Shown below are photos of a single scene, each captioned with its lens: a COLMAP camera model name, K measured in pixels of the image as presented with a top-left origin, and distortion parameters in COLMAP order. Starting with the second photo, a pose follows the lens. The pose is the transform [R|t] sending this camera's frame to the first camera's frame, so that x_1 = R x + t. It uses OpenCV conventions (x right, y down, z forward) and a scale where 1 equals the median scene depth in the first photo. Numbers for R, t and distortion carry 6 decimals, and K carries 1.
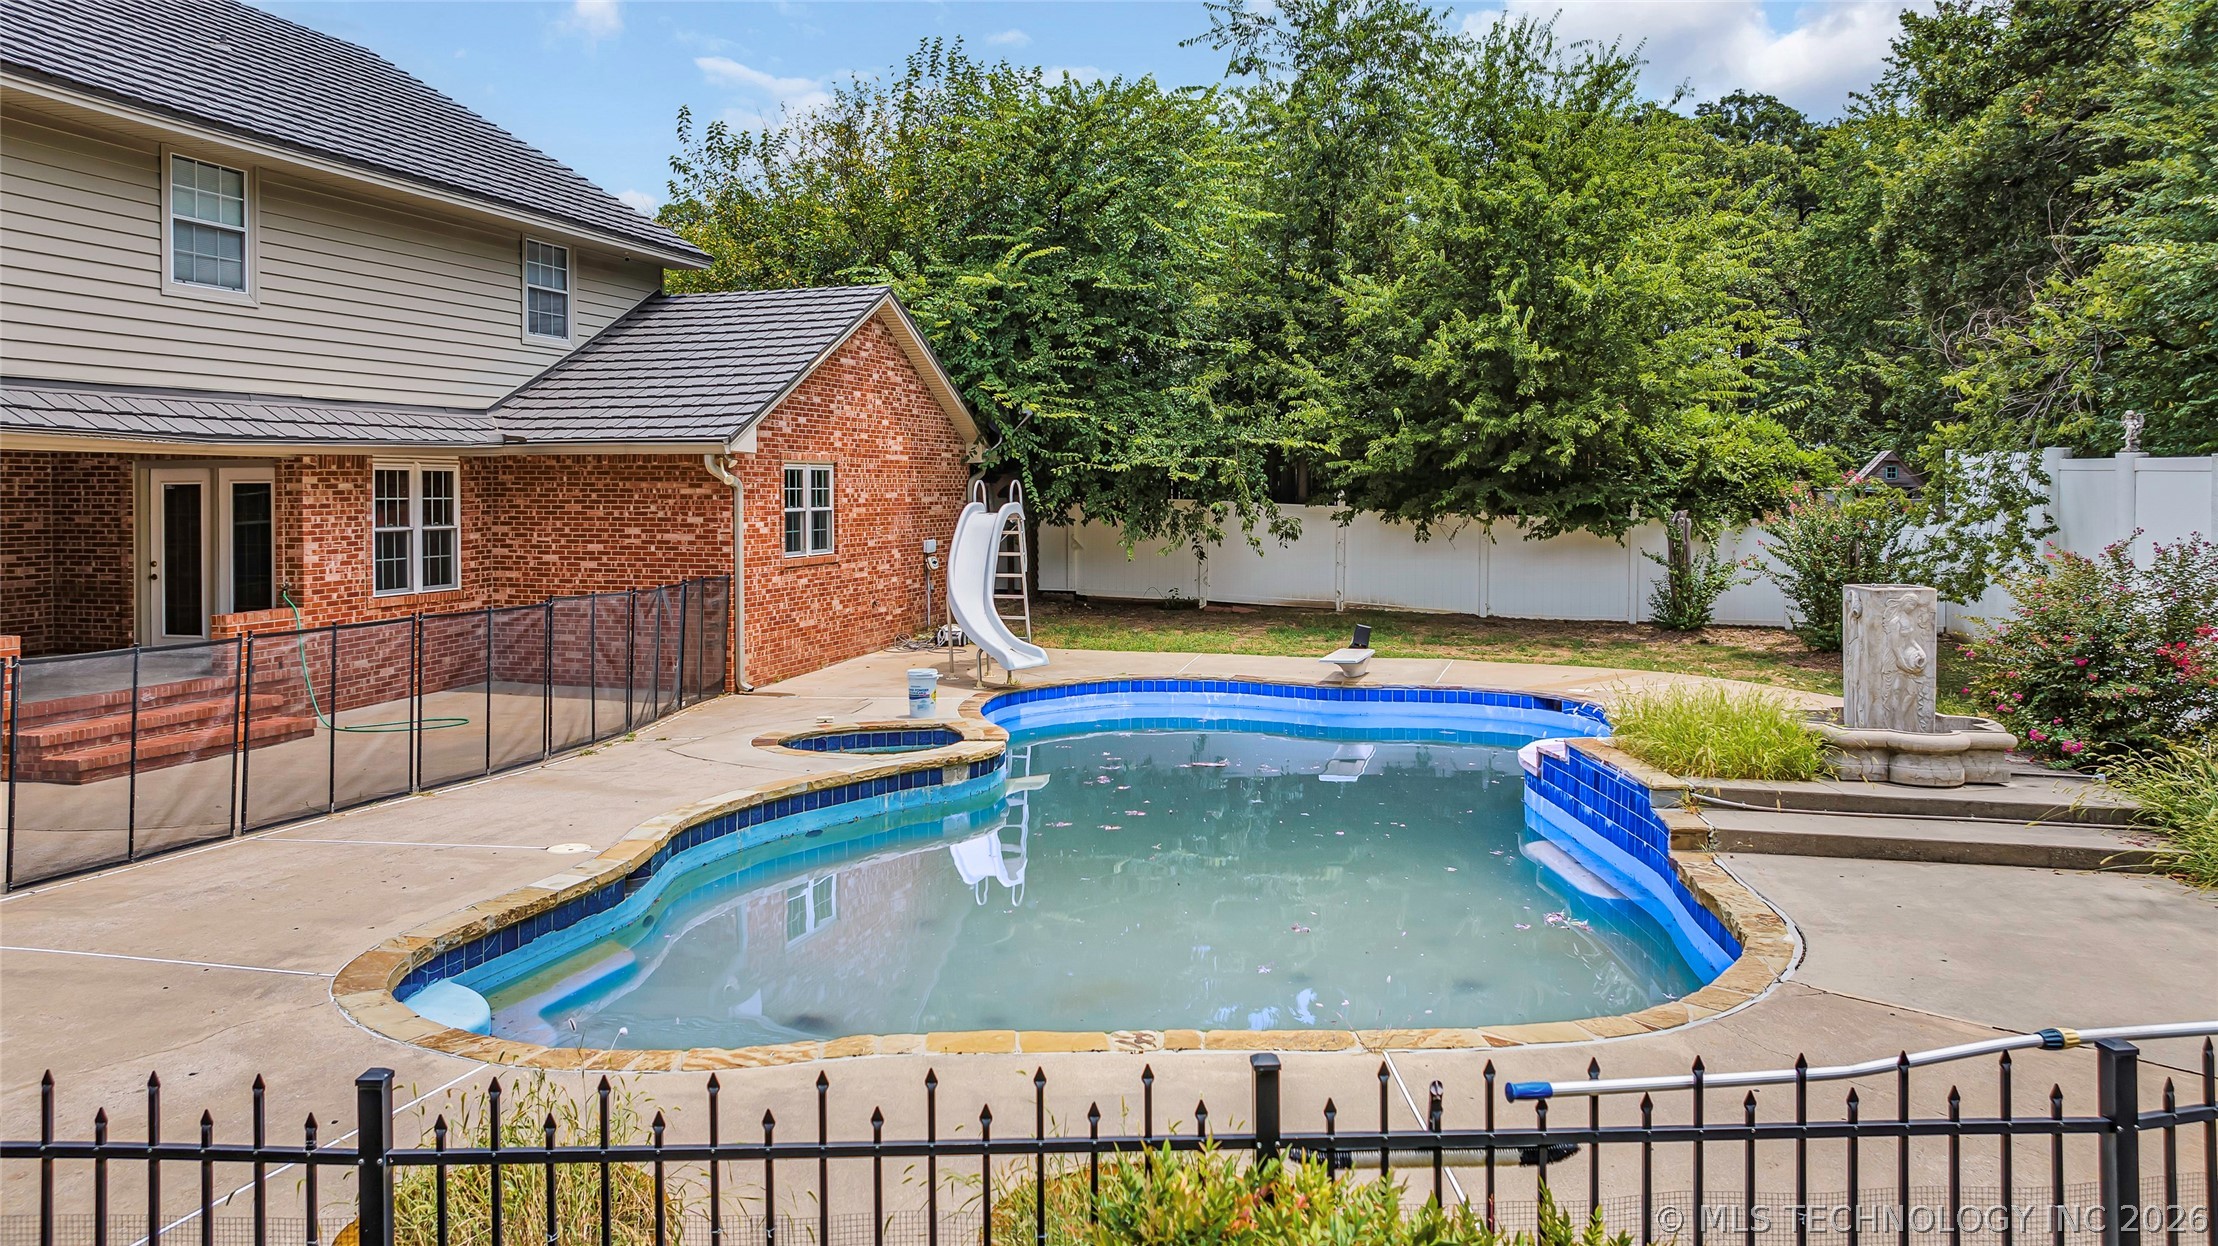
lens RADIAL K [[1594.3, 0, 1118.2], [0, 1594.3, 496.2], [0, 0, 1]] dist [-0.014674, -0.007054]
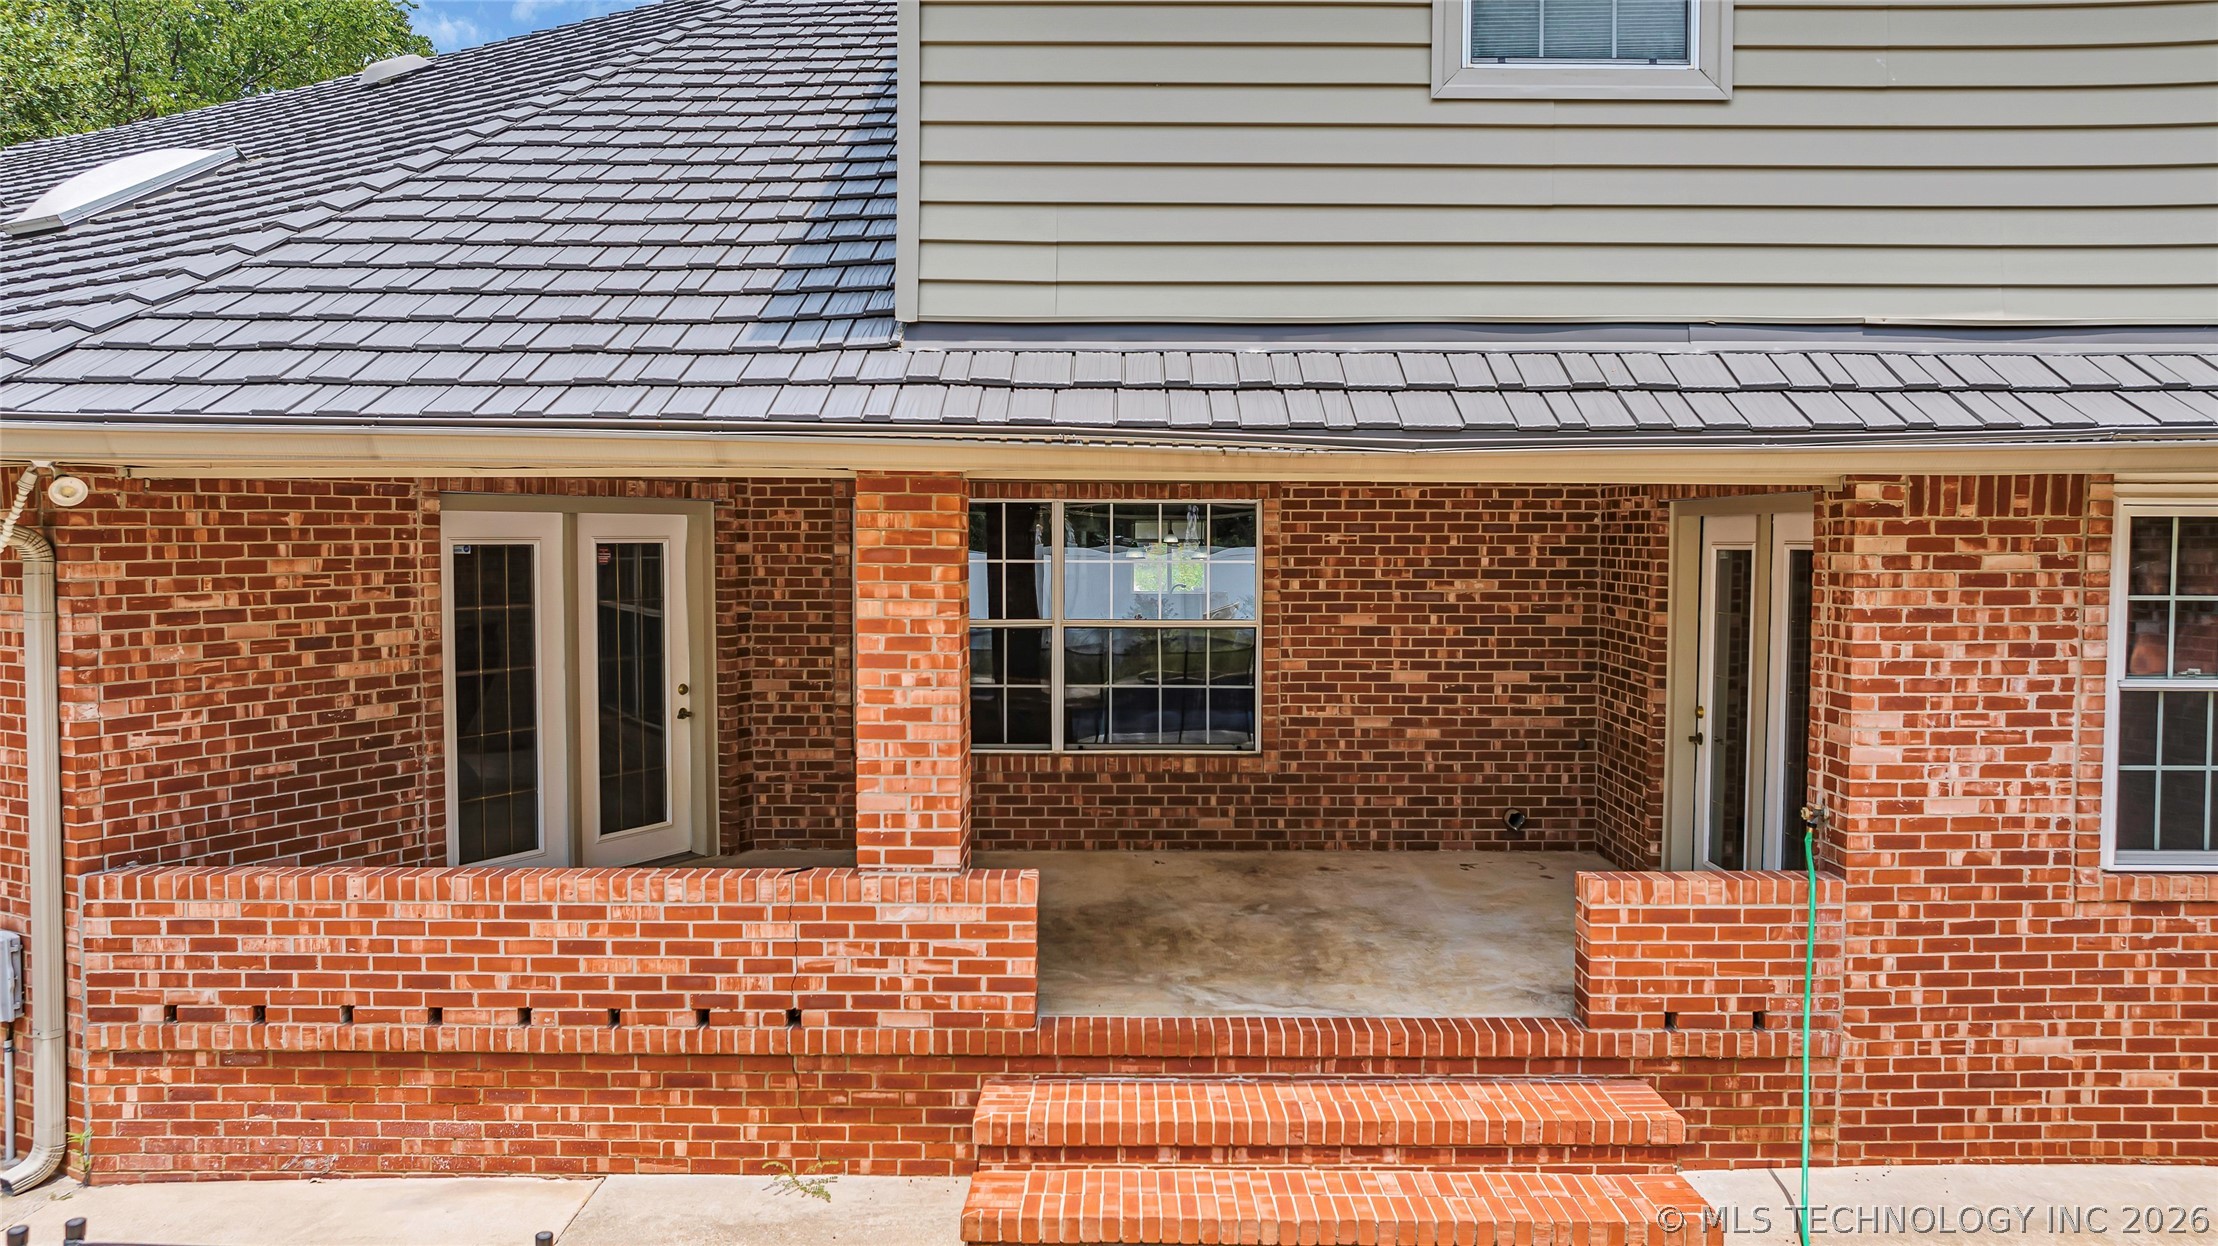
lens RADIAL K [[1582.5, 0, 1109.0], [0, 1582.5, 623.0], [0, 0, 1]] dist [-0.022310, -0.001181]
pose [[0.257480, 0.058334, -0.964521, -0.176186], [-0.009961, 0.998283, 0.057717, -0.010235], [0.966232, -0.005253, 0.257619, 0.652355]]
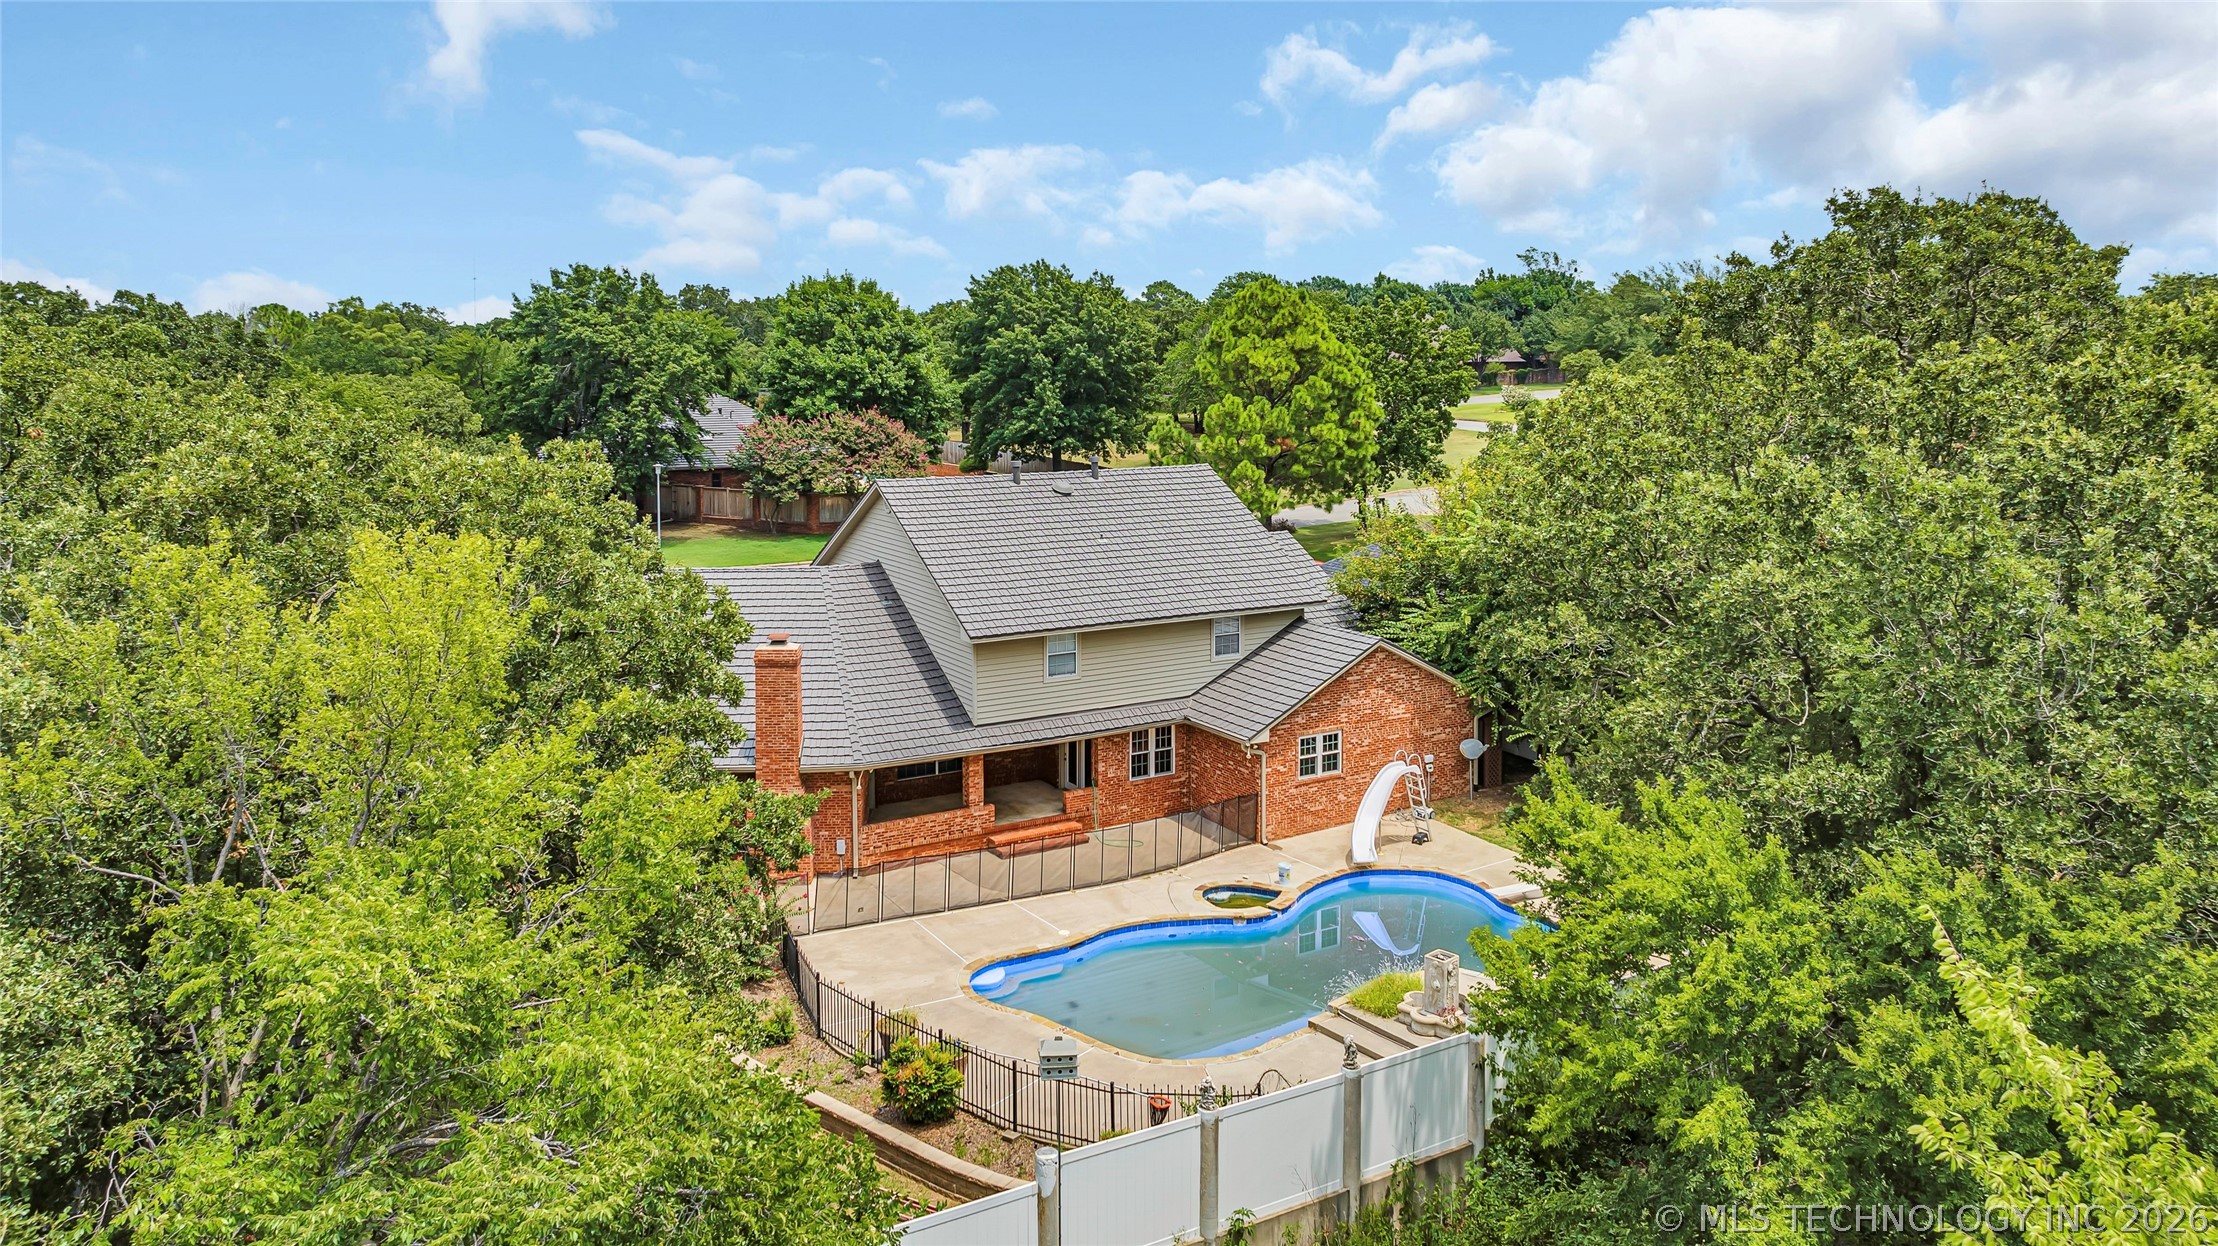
lens RADIAL K [[1623.8, 0, 1110.2], [0, 1623.8, 404.3], [0, 0, 1]] dist [-0.004037, -0.000719]
pose [[0.721347, 0.034402, -0.691719, 1.210002], [-0.006574, 0.999061, 0.042832, -0.612429], [0.692543, -0.026349, 0.720896, -0.825897]]
